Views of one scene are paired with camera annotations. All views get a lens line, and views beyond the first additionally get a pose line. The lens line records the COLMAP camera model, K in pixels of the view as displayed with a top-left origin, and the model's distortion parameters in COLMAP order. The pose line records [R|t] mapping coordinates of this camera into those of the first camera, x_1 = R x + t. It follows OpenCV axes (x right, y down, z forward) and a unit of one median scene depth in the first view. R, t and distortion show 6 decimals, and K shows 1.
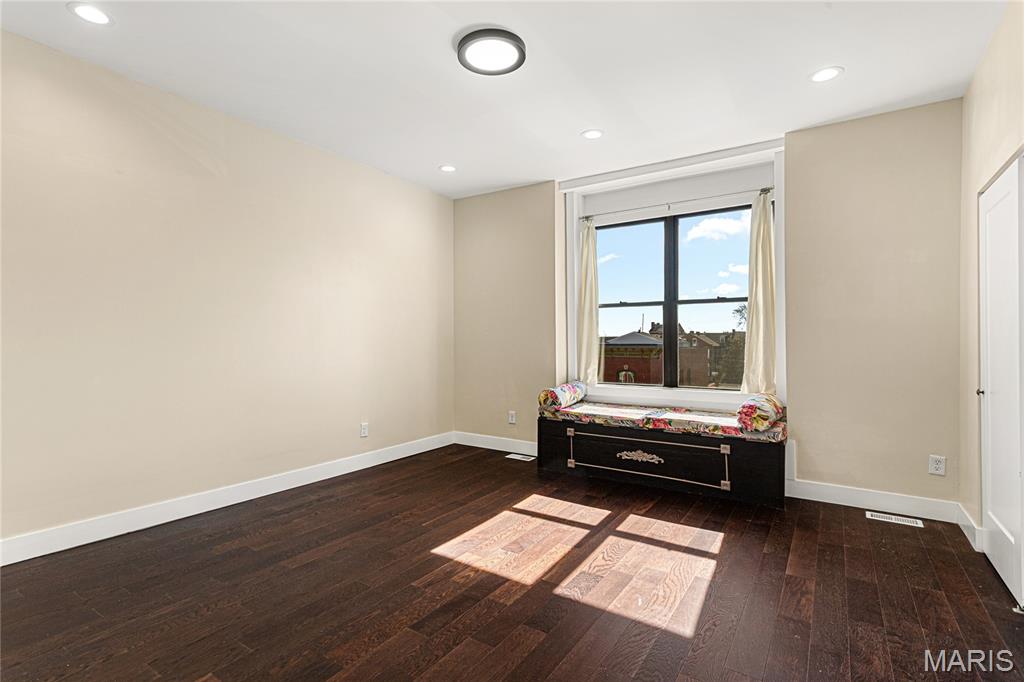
lens RADIAL K [[488.3, 0, 482.4], [0, 488.3, 341.7], [0, 0, 1]] dist [0.003807, 0.000247]
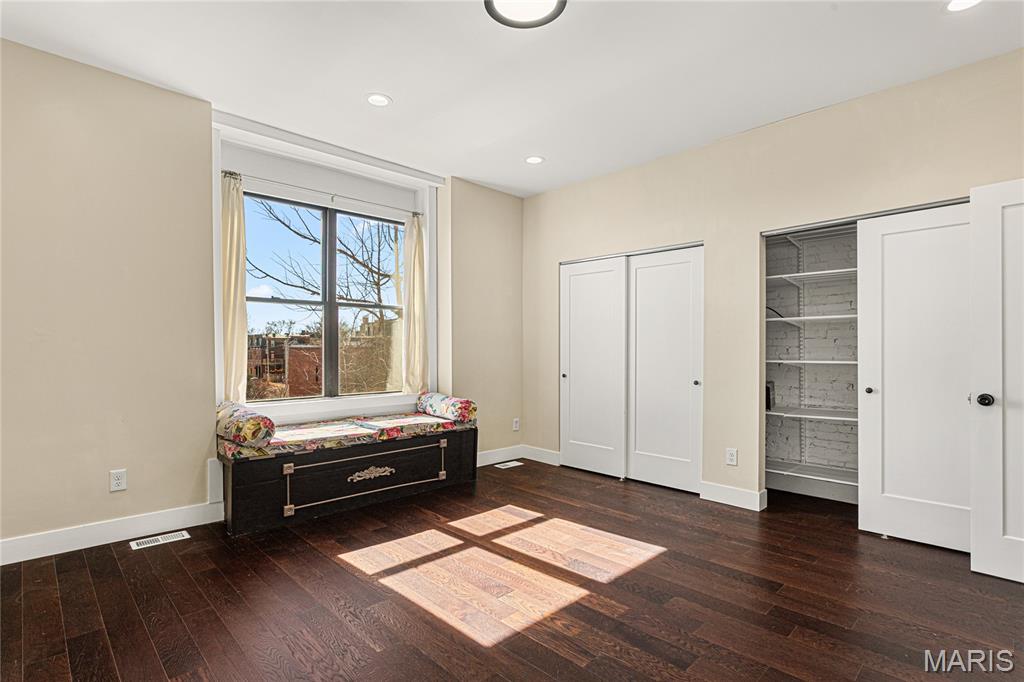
lens RADIAL K [[507.6, 0, 510.4], [0, 507.6, 356.2], [0, 0, 1]] dist [-0.001235, 0.000074]
pose [[0.181626, -0.017252, 0.983216, -0.618369], [-0.003464, 0.999829, 0.018184, -0.000868], [-0.983362, -0.006709, 0.181535, 0.641981]]
